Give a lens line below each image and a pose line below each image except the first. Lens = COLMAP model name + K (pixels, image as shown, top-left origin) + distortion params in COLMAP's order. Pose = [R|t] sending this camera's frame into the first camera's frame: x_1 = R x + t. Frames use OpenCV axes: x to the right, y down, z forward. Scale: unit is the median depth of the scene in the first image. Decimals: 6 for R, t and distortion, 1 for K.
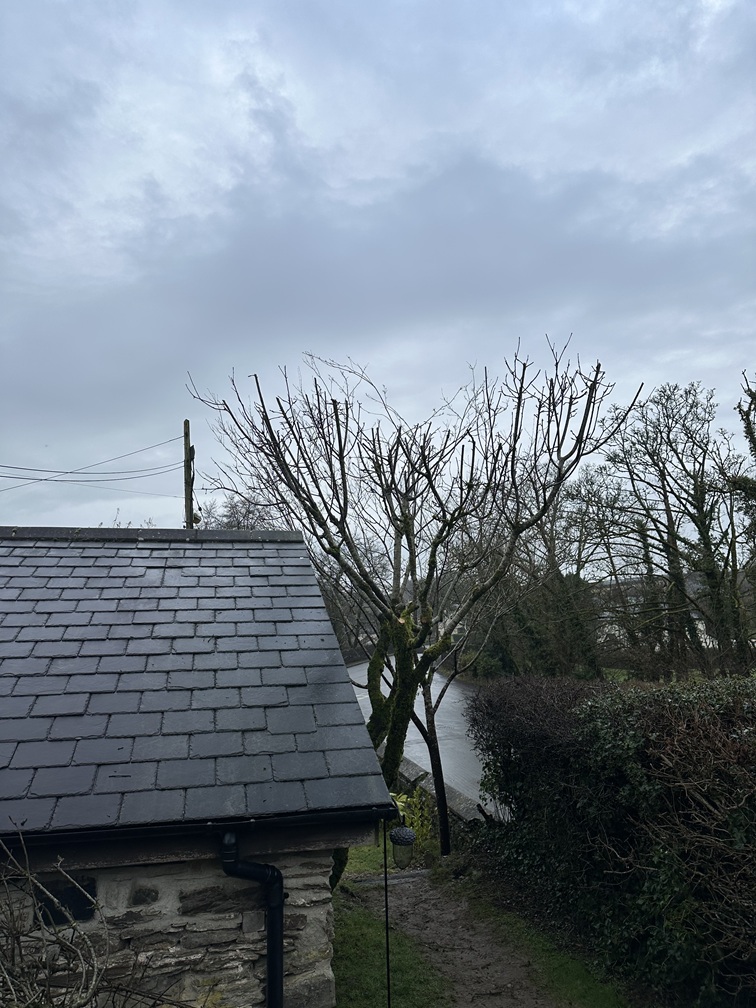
lens RADIAL K [[713.7, 0, 379.7], [0, 713.7, 512.0], [0, 0, 1]] dist [0.117783, -0.149979]
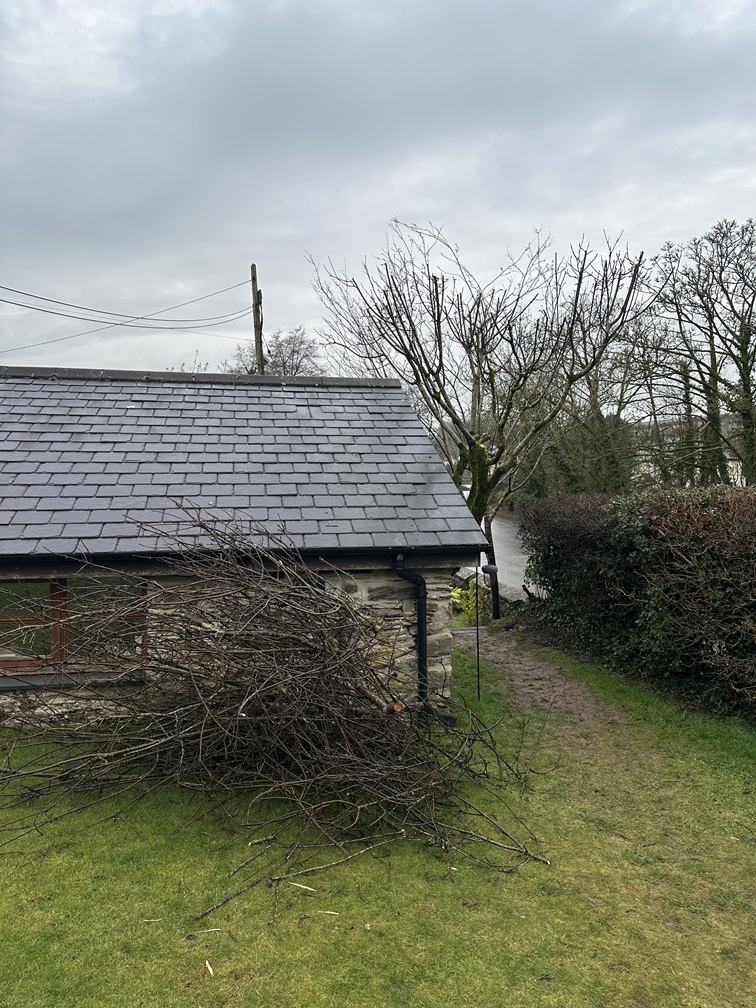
lens RADIAL K [[714.8, 0, 376.9], [0, 714.8, 511.3], [0, 0, 1]] dist [0.162276, -0.293483]
pose [[0.998618, 0.015443, -0.050235, -0.021037], [-0.004118, 0.975905, 0.218156, -0.005814], [0.052394, -0.217648, 0.974620, -0.083965]]
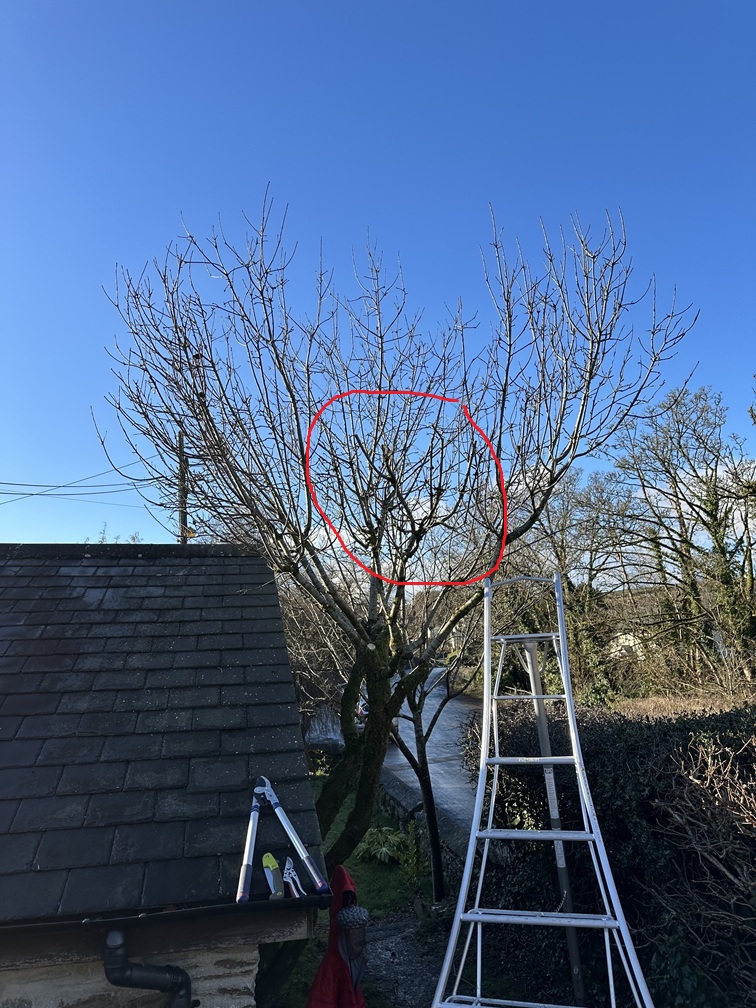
lens RADIAL K [[714.7, 0, 378.0], [0, 714.7, 504.0], [0, 0, 1]] dist [0.061236, -0.058707]
pose [[0.999723, -0.012206, -0.020144, 0.011903], [0.011663, 0.999571, -0.026855, 0.000348], [0.020463, 0.026613, 0.999436, 0.024702]]
